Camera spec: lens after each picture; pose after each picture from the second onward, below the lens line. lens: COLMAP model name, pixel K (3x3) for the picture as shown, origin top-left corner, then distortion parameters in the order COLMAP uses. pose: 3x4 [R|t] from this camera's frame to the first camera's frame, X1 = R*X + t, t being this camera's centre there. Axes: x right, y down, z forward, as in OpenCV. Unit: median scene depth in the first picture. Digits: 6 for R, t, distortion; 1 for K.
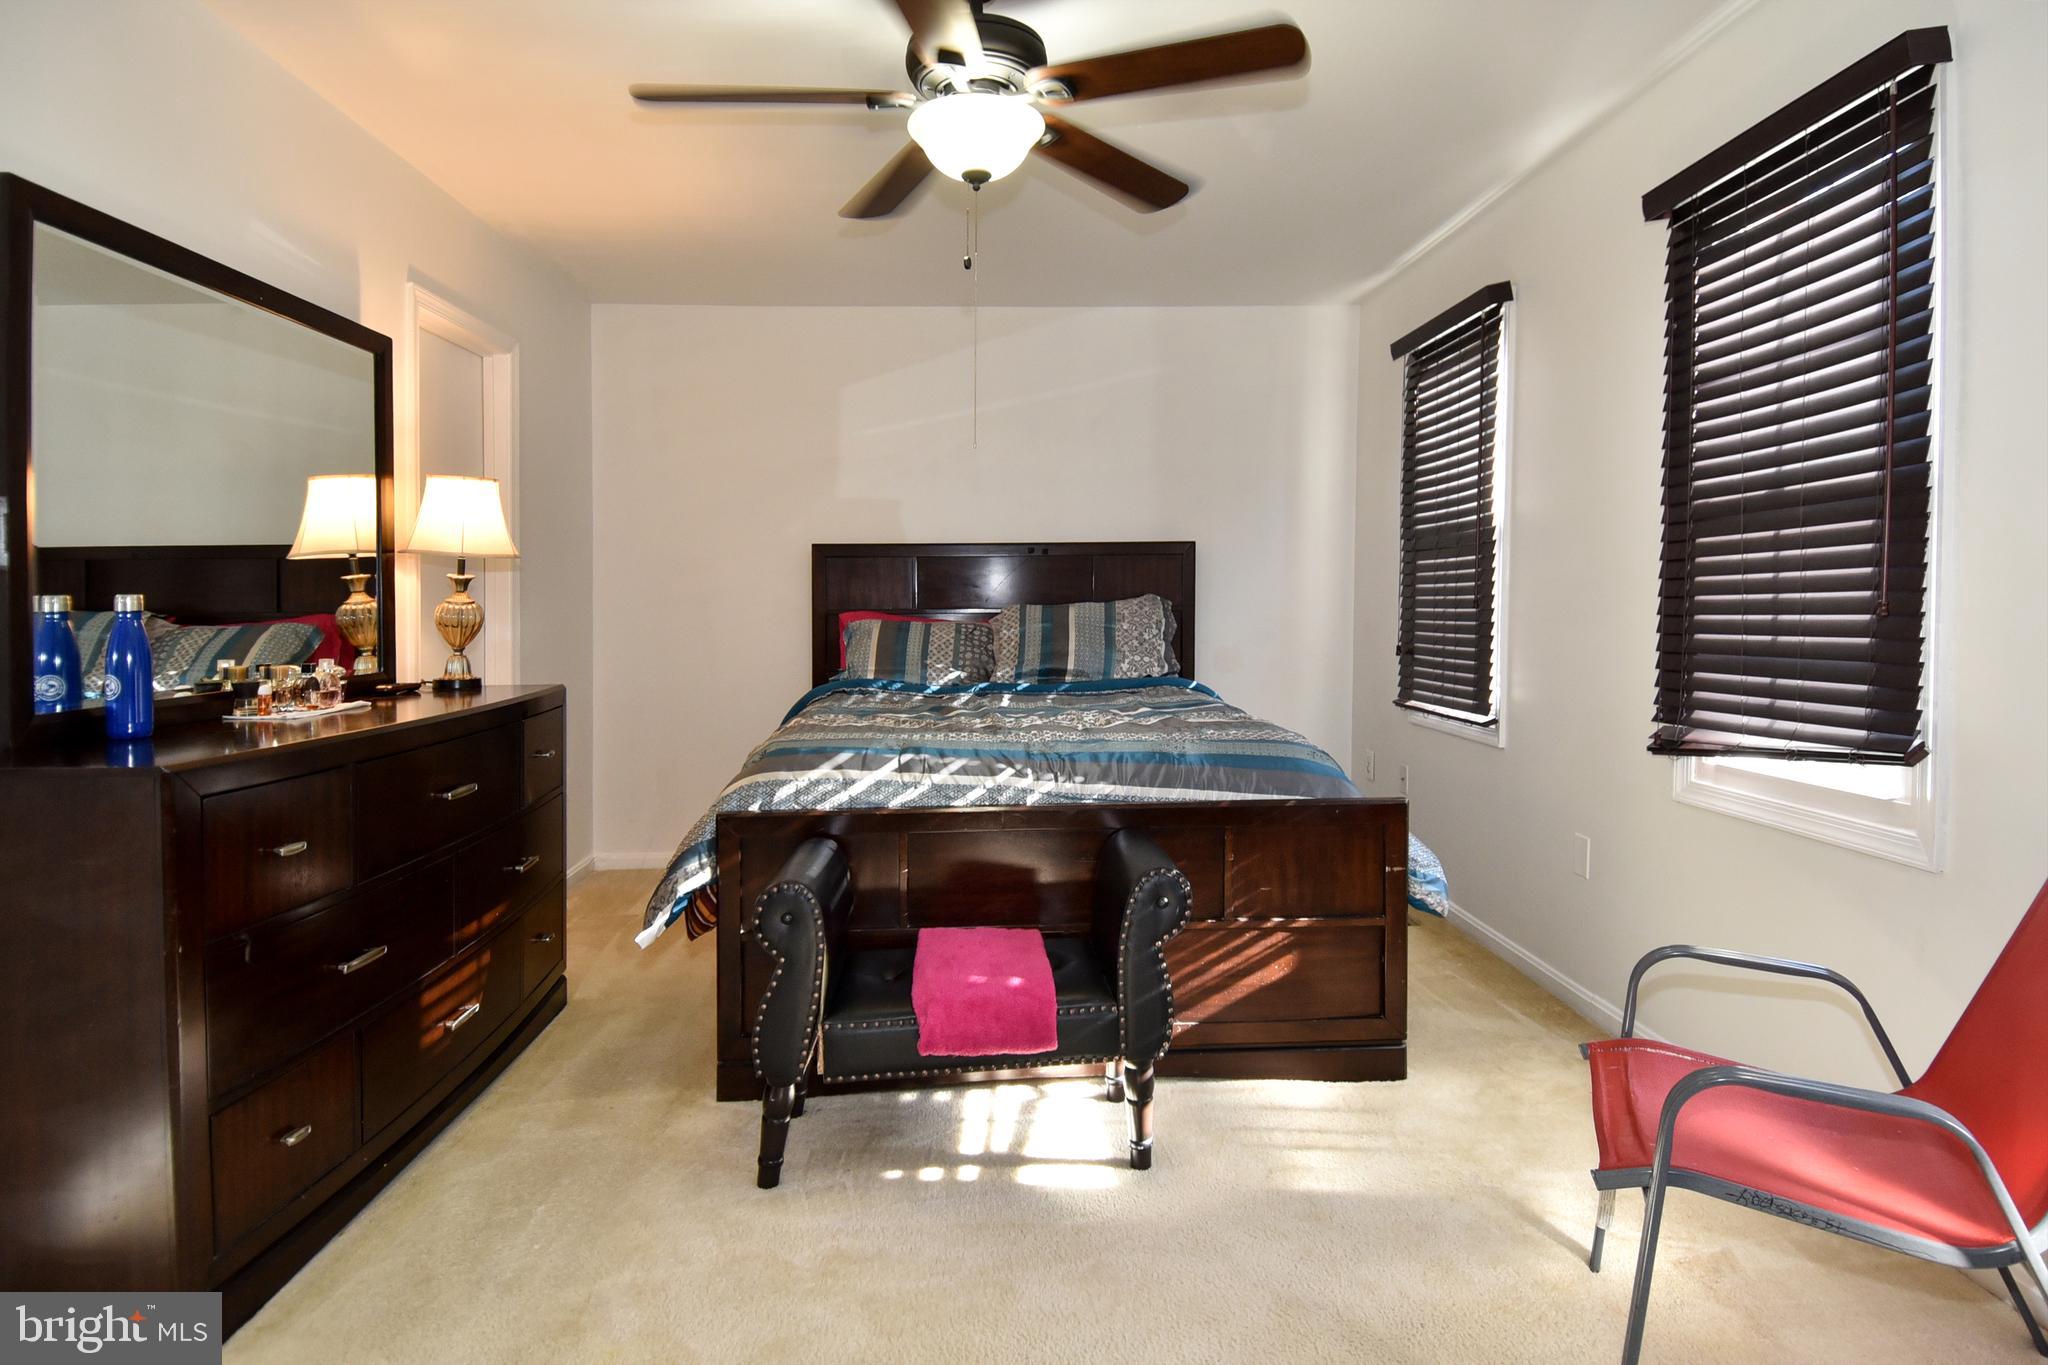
lens RADIAL K [[1080.3, 0, 1021.0], [0, 1080.3, 639.1], [0, 0, 1]] dist [0.065292, -0.067062]
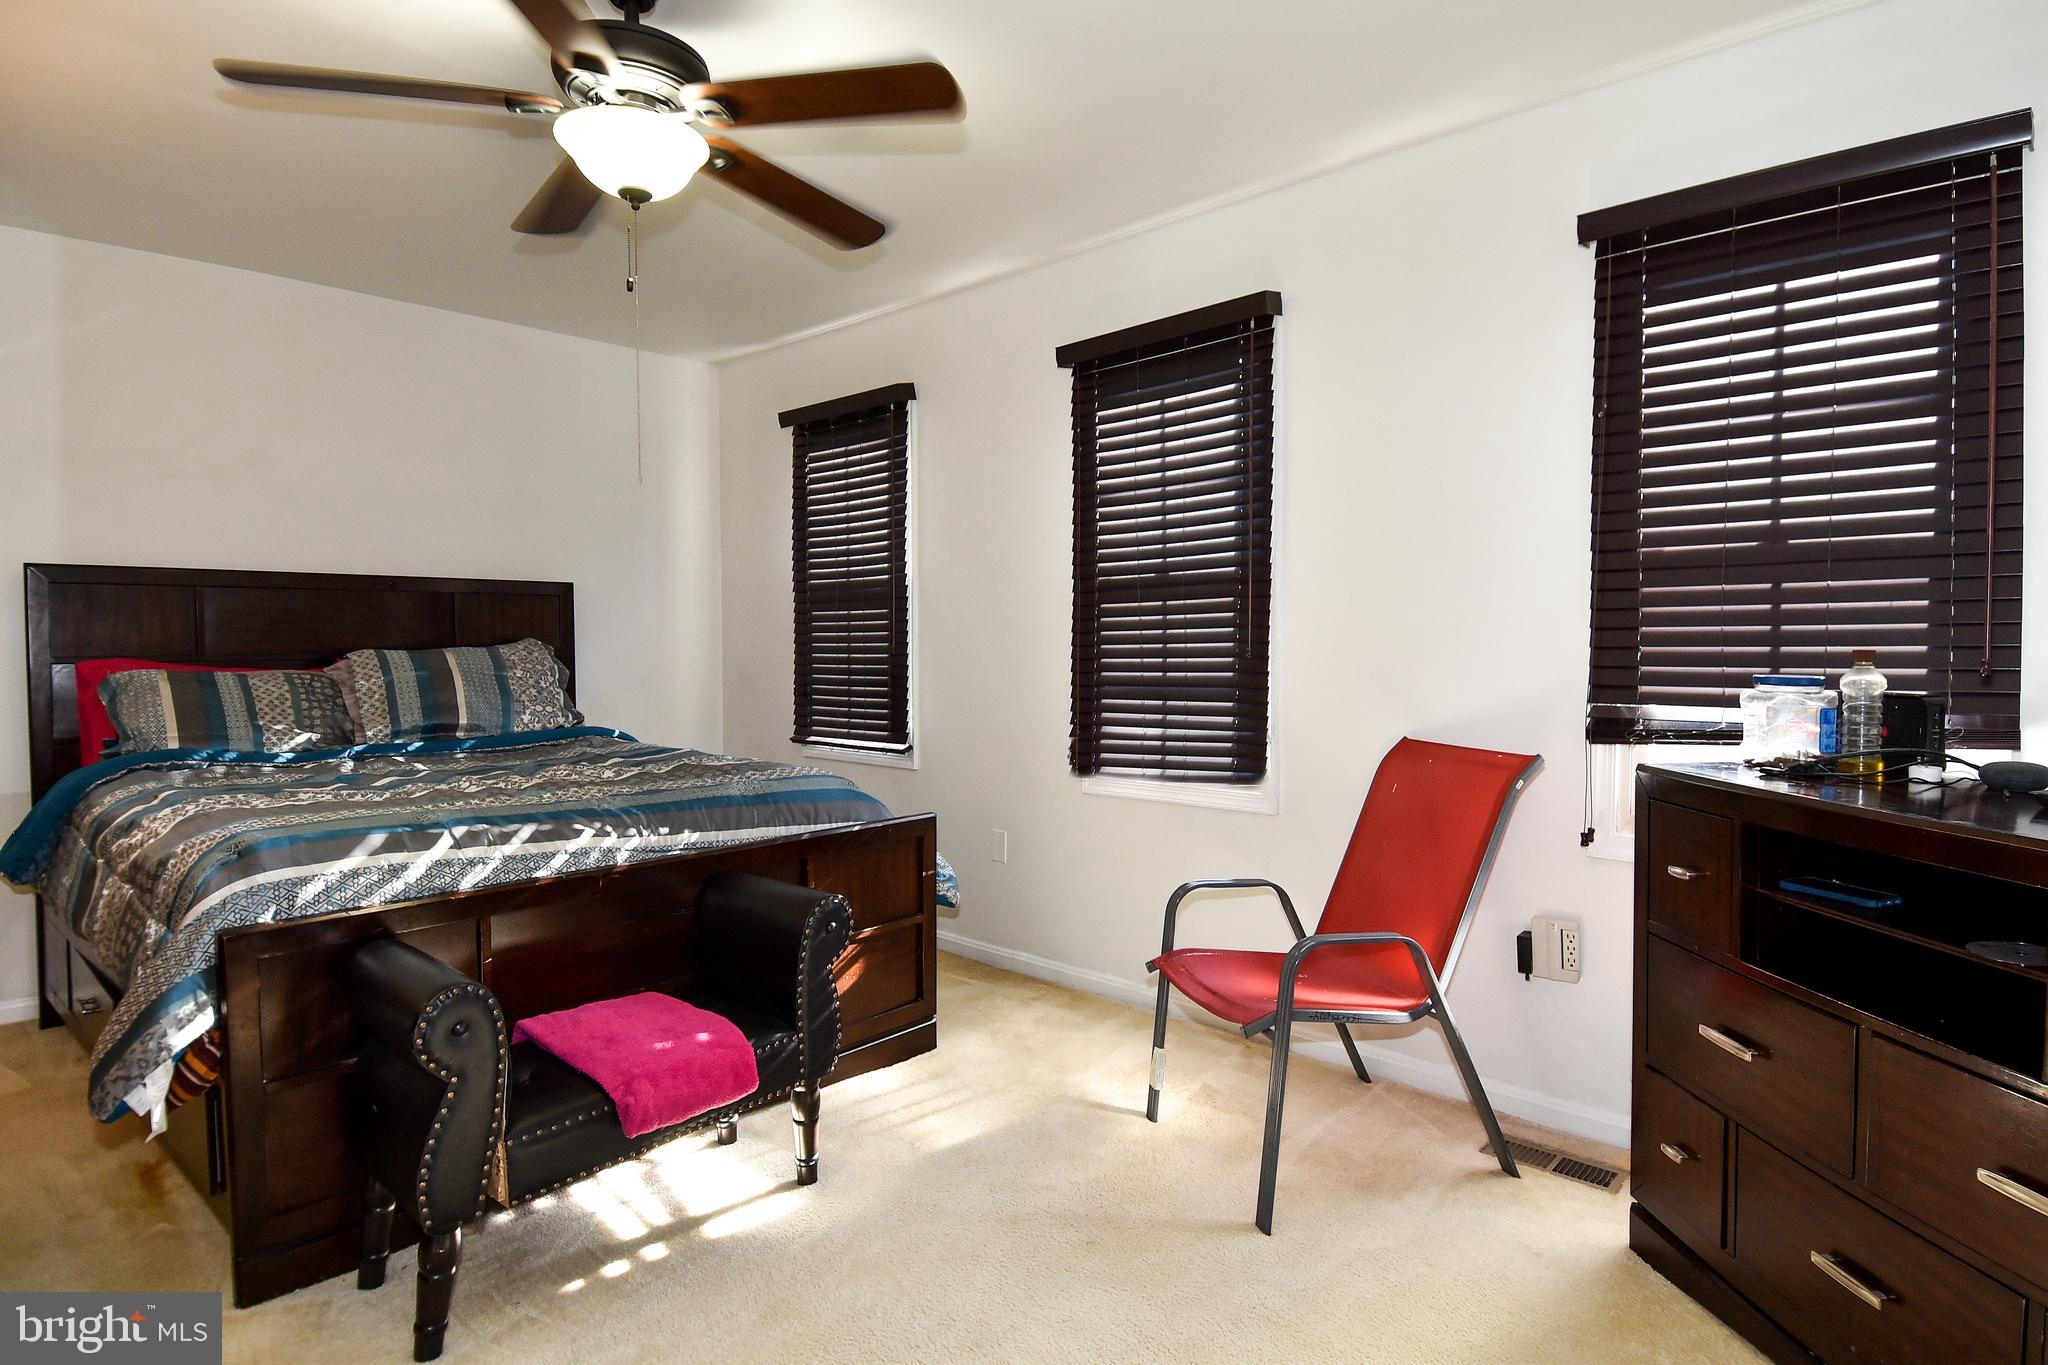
lens RADIAL K [[1089.6, 0, 1024.0], [0, 1089.6, 682.5], [0, 0, 1]] dist [0.056453, -0.070294]
pose [[0.702293, -0.019313, 0.711626, -0.426409], [0.021125, 0.999757, 0.006285, -0.002281], [-0.711575, 0.010619, 0.702530, 0.085720]]
